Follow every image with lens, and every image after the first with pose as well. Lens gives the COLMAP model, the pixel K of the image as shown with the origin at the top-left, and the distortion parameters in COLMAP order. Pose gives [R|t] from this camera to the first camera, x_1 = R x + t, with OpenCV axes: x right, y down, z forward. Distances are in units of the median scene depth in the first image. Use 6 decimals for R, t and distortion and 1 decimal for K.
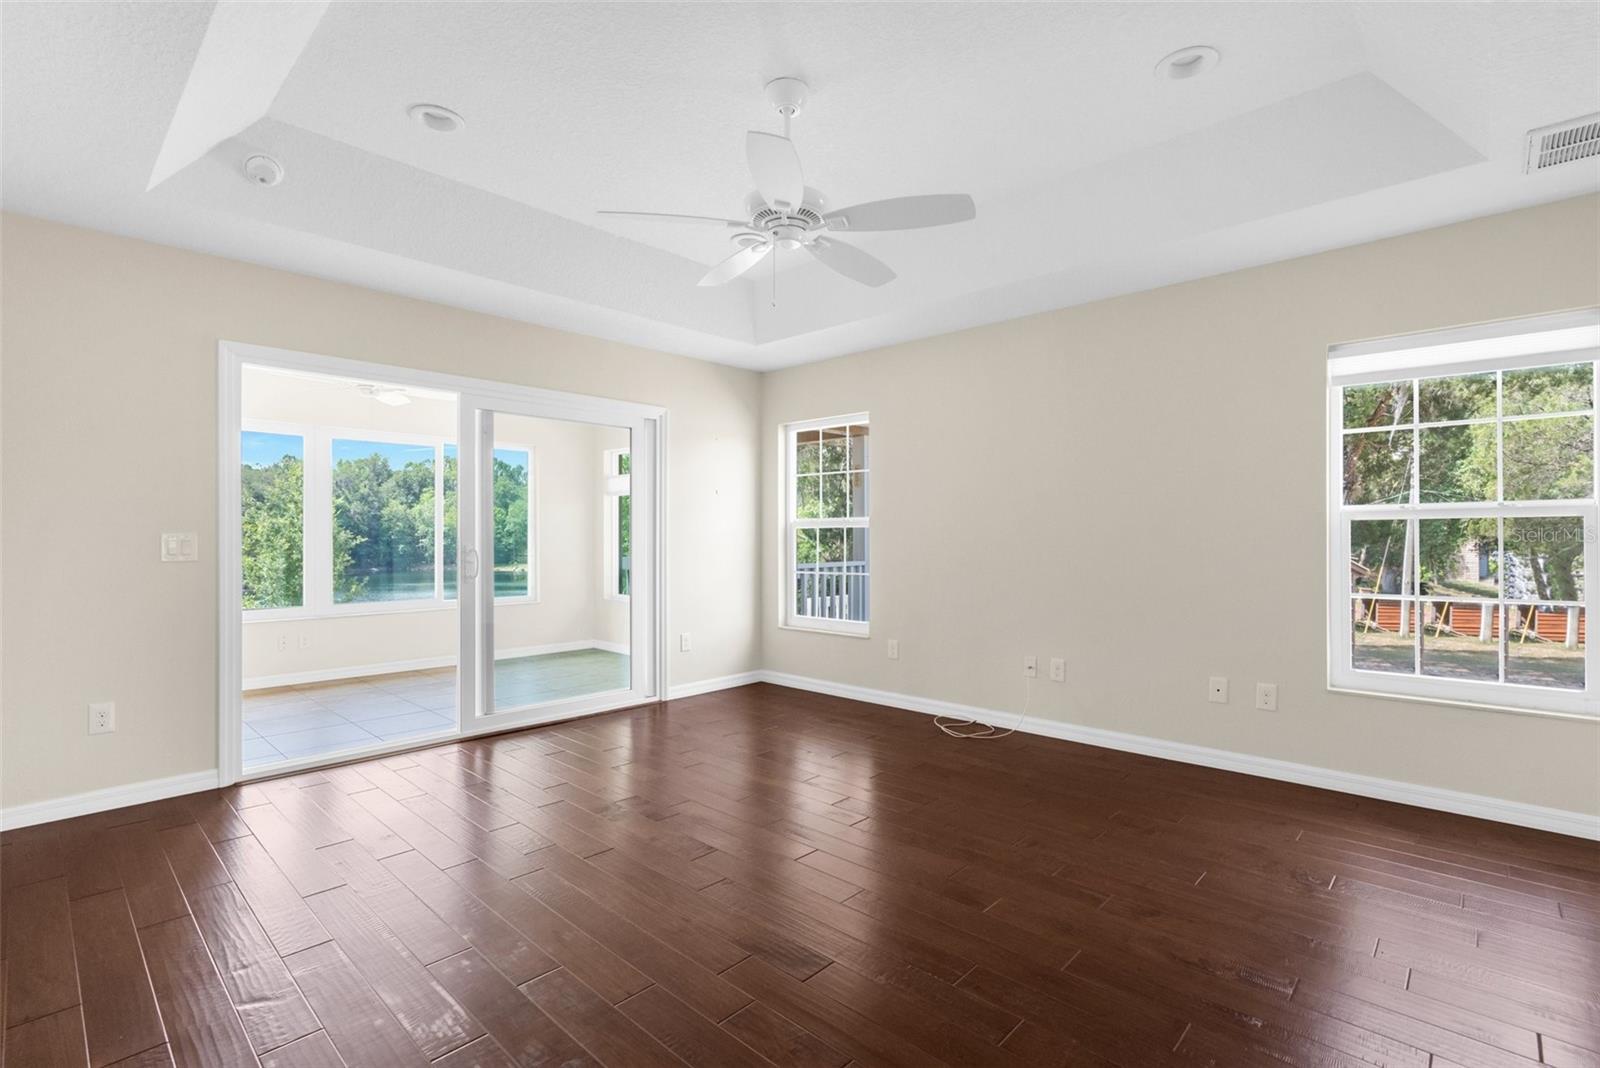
lens RADIAL K [[742.8, 0, 797.6], [0, 742.8, 533.3], [0, 0, 1]] dist [-0.010849, 0.001163]
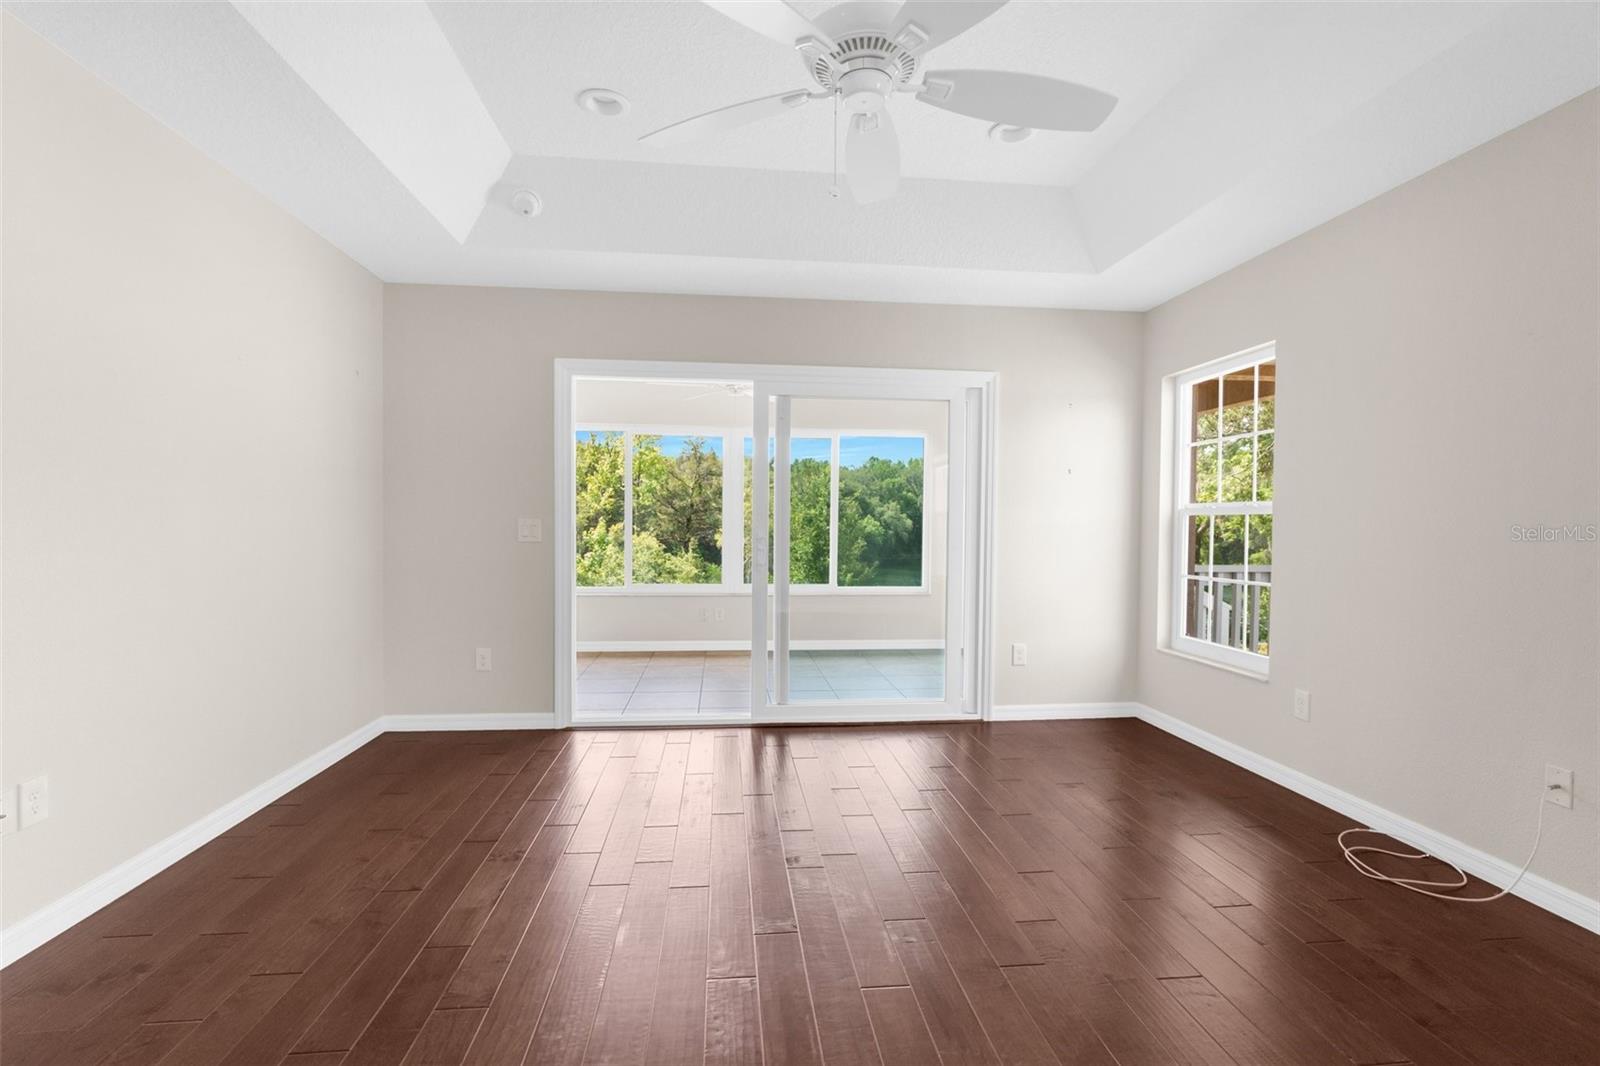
lens RADIAL K [[742.8, 0, 800.1], [0, 742.8, 531.7], [0, 0, 1]] dist [-0.010849, 0.001163]
pose [[0.759010, 0.013662, -0.650936, 0.237494], [-0.006956, 0.999893, 0.012875, 0.001713], [0.651042, -0.005244, 0.759024, 0.260385]]
